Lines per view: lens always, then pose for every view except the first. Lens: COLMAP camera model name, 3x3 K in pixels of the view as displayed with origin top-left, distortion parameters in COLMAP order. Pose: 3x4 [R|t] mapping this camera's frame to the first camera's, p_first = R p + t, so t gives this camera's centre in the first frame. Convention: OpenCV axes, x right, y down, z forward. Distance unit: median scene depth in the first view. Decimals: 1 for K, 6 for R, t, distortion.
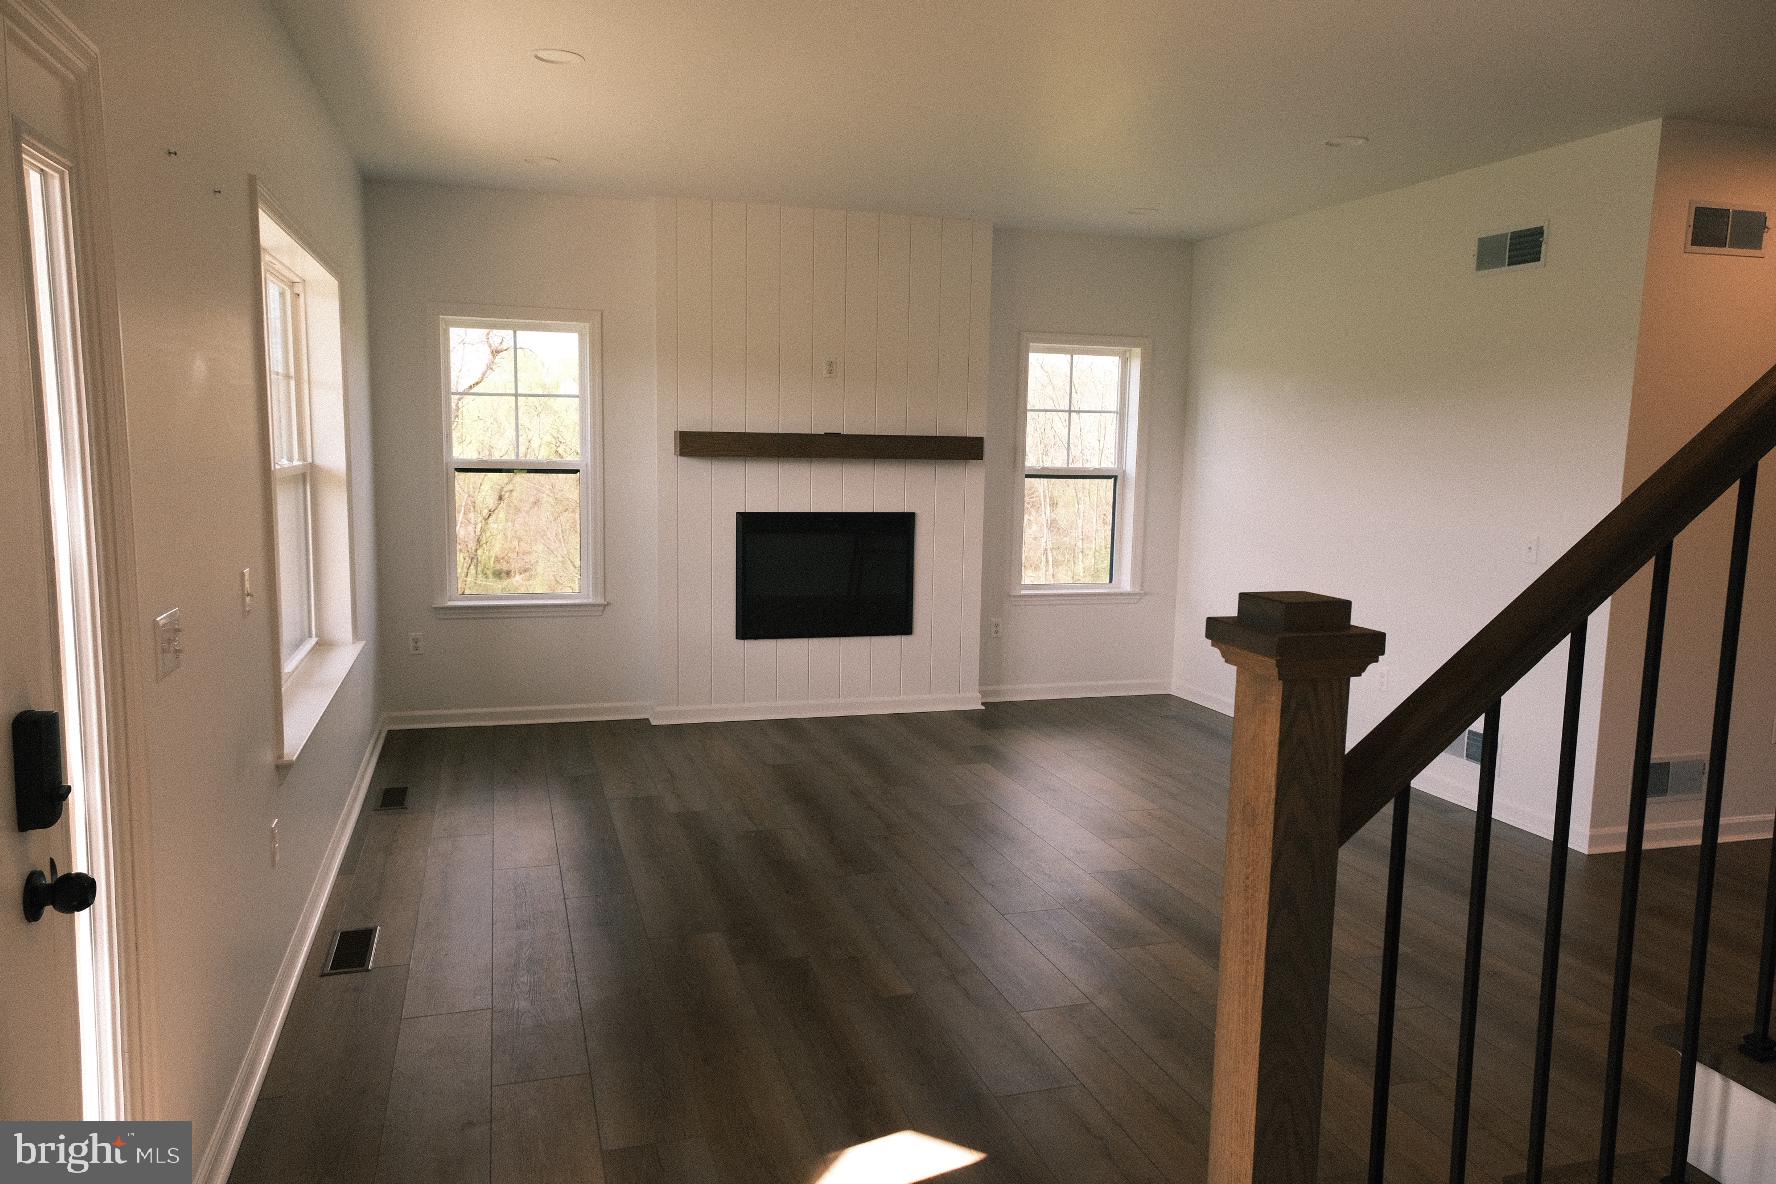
lens RADIAL K [[1204.9, 0, 888.0], [0, 1204.9, 592.0], [0, 0, 1]] dist [-0.008684, 0.001920]
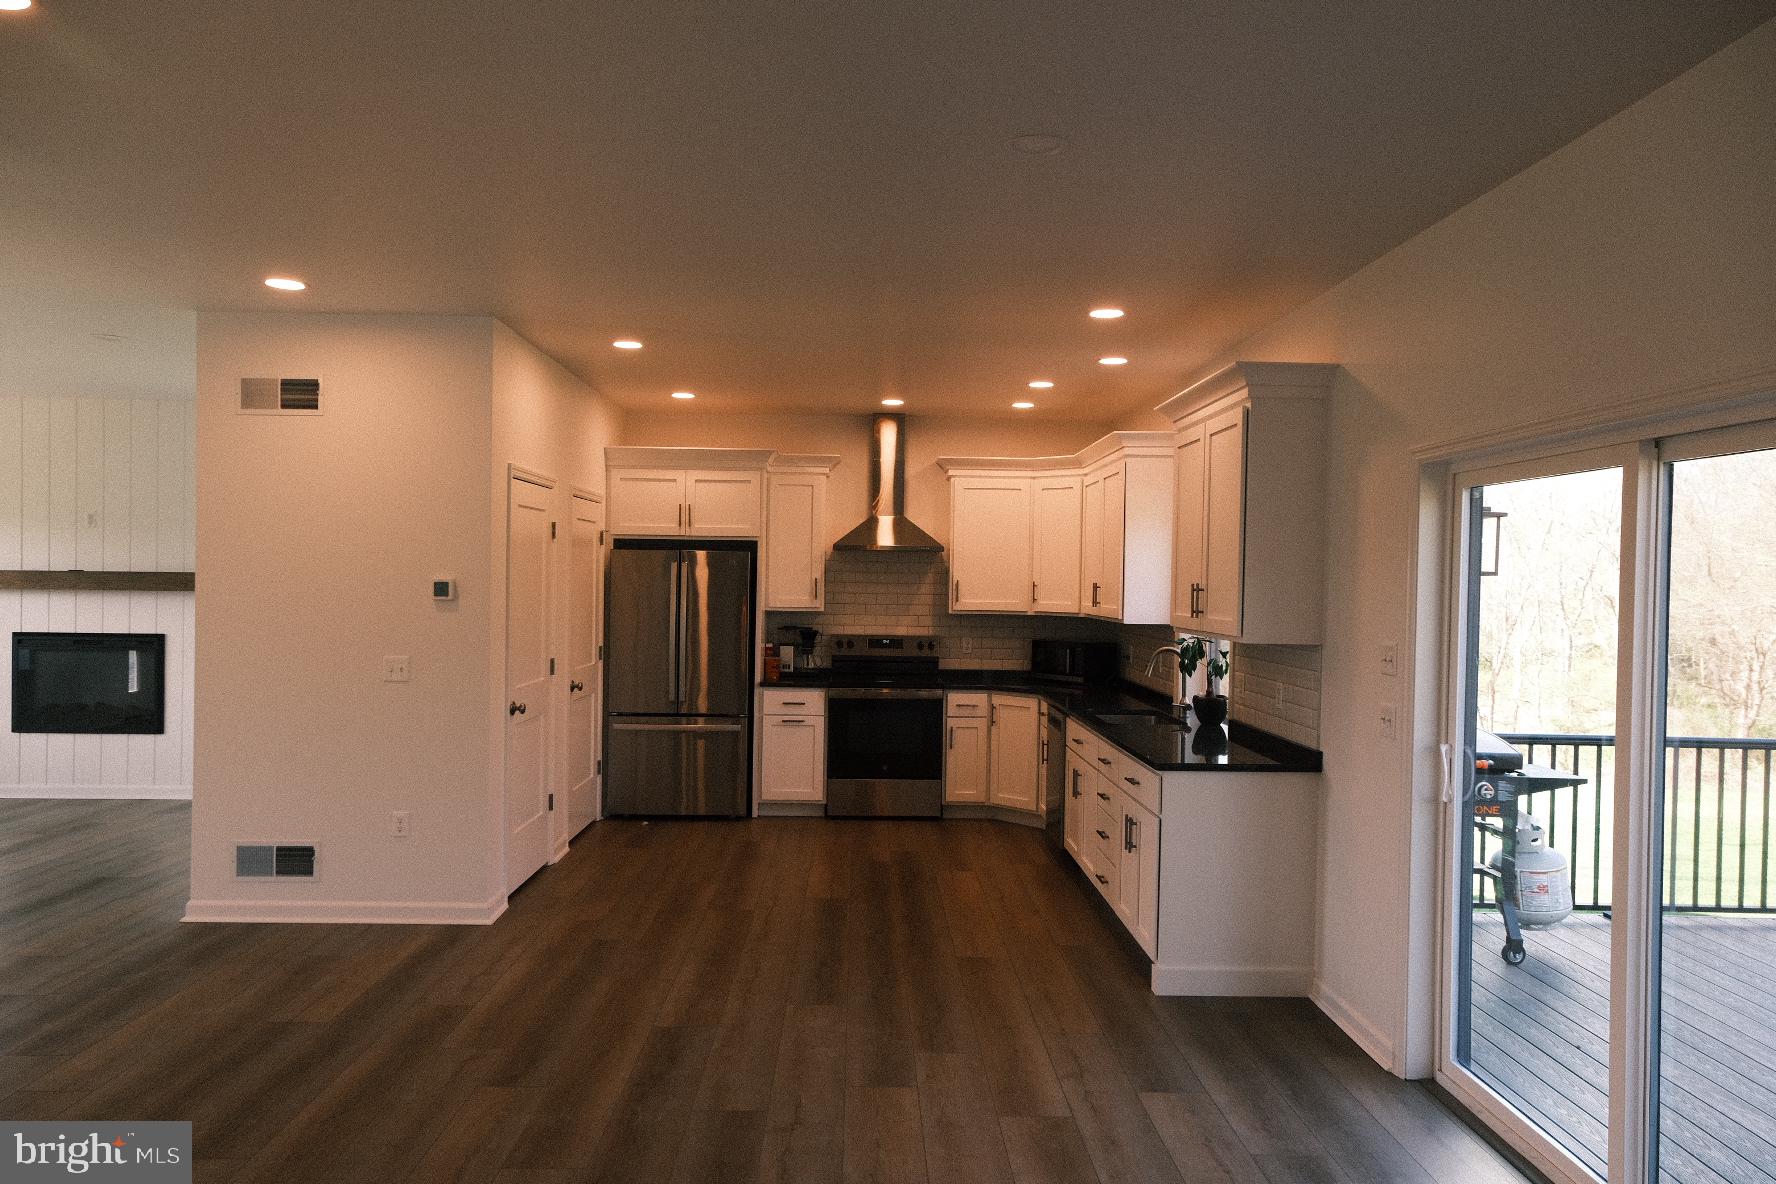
lens RADIAL K [[1176.3, 0, 888.0], [0, 1176.3, 592.0], [0, 0, 1]] dist [0.006222, 0.003257]
pose [[0.961960, -0.001781, -0.273183, 1.057669], [-0.030603, 0.992982, -0.114234, 0.006727], [0.271469, 0.118249, 0.955155, 0.042588]]
